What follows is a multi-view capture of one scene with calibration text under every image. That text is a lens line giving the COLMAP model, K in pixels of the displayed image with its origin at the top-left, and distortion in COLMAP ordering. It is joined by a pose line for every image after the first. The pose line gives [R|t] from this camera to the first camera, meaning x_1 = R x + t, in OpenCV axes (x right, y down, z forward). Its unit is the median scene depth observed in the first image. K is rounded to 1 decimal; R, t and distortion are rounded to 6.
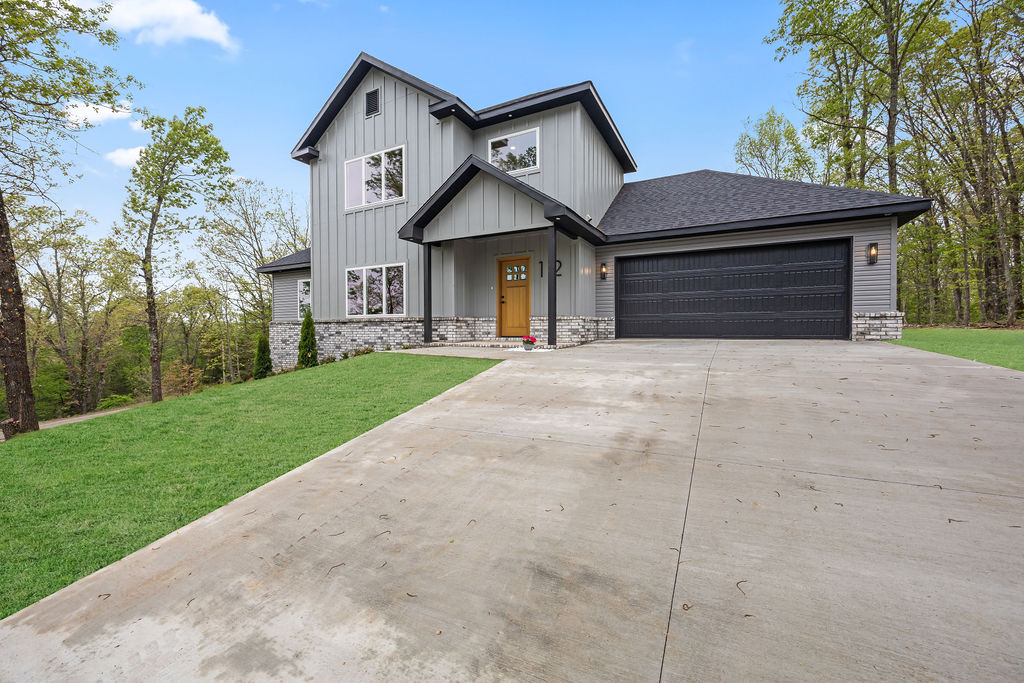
lens RADIAL K [[410.0, 0, 498.2], [0, 410.0, 329.3], [0, 0, 1]] dist [0.000210, -0.001143]
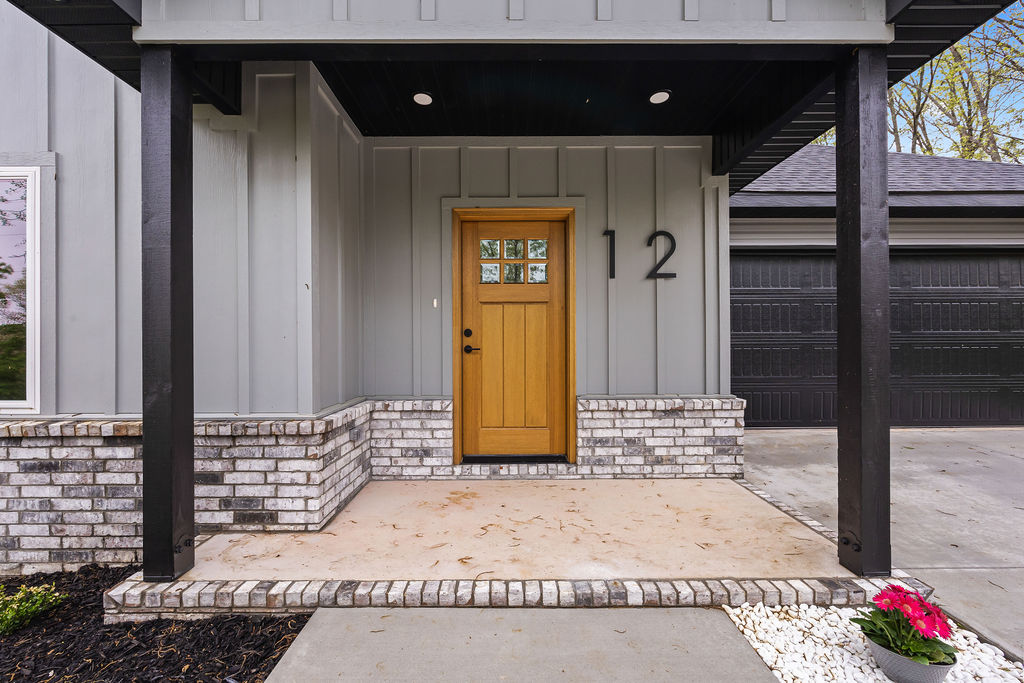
lens RADIAL K [[410.0, 0, 510.6], [0, 410.0, 339.9], [0, 0, 1]] dist [0.000210, -0.001143]
pose [[0.868500, 0.005573, 0.495659, -0.120004], [0.002811, 0.999865, -0.016168, -0.068484], [-0.495682, 0.015435, 0.868367, 0.707869]]
